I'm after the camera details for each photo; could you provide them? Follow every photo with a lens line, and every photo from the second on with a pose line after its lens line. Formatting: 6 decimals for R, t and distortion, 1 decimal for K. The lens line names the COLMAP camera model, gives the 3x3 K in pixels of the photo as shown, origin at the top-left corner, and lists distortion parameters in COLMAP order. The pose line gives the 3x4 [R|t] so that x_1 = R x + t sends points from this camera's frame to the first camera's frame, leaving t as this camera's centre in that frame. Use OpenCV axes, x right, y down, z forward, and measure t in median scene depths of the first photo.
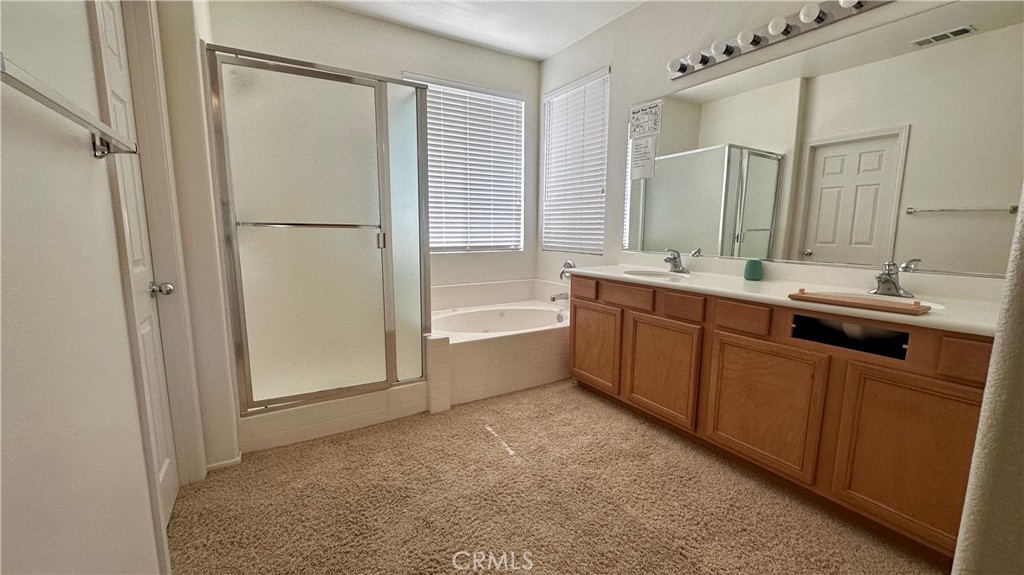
lens RADIAL K [[405.5, 0, 510.7], [0, 405.5, 286.7], [0, 0, 1]] dist [-0.004127, 0.001347]
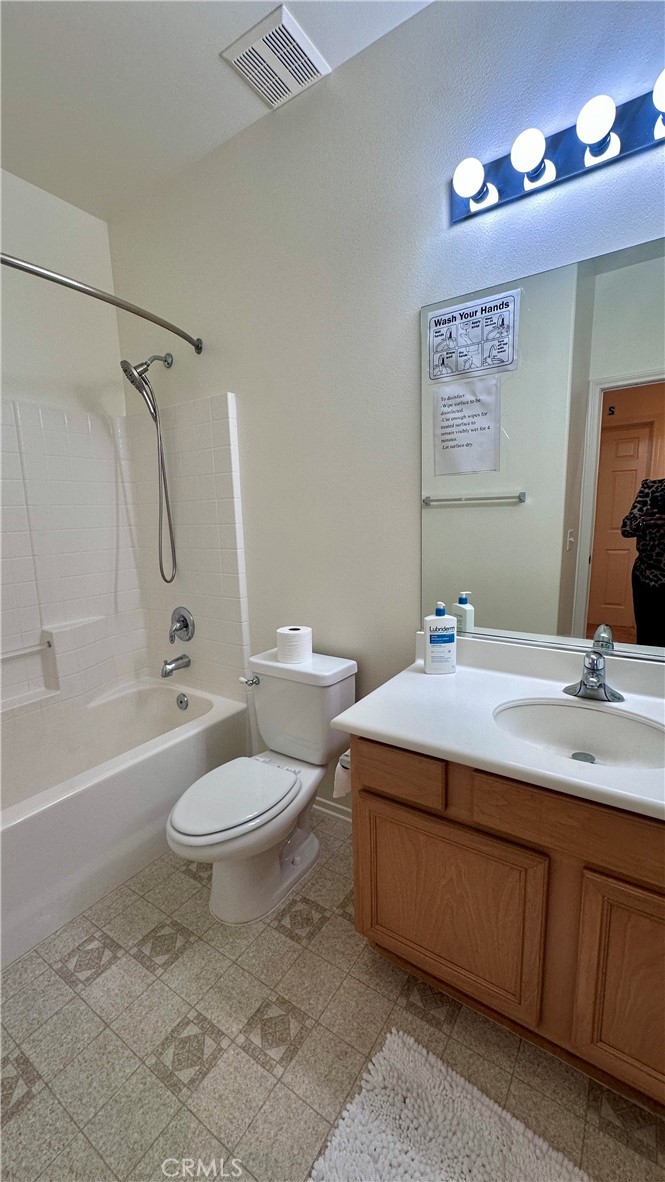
lens RADIAL K [[468.0, 0, 334.5], [0, 468.0, 594.9], [0, 0, 1]] dist [-0.004127, 0.001347]
pose [[0.909958, -0.101420, 0.402108, -0.032579], [0.090976, 0.994834, 0.045042, -0.174908], [-0.404599, -0.004404, 0.914484, 0.602265]]
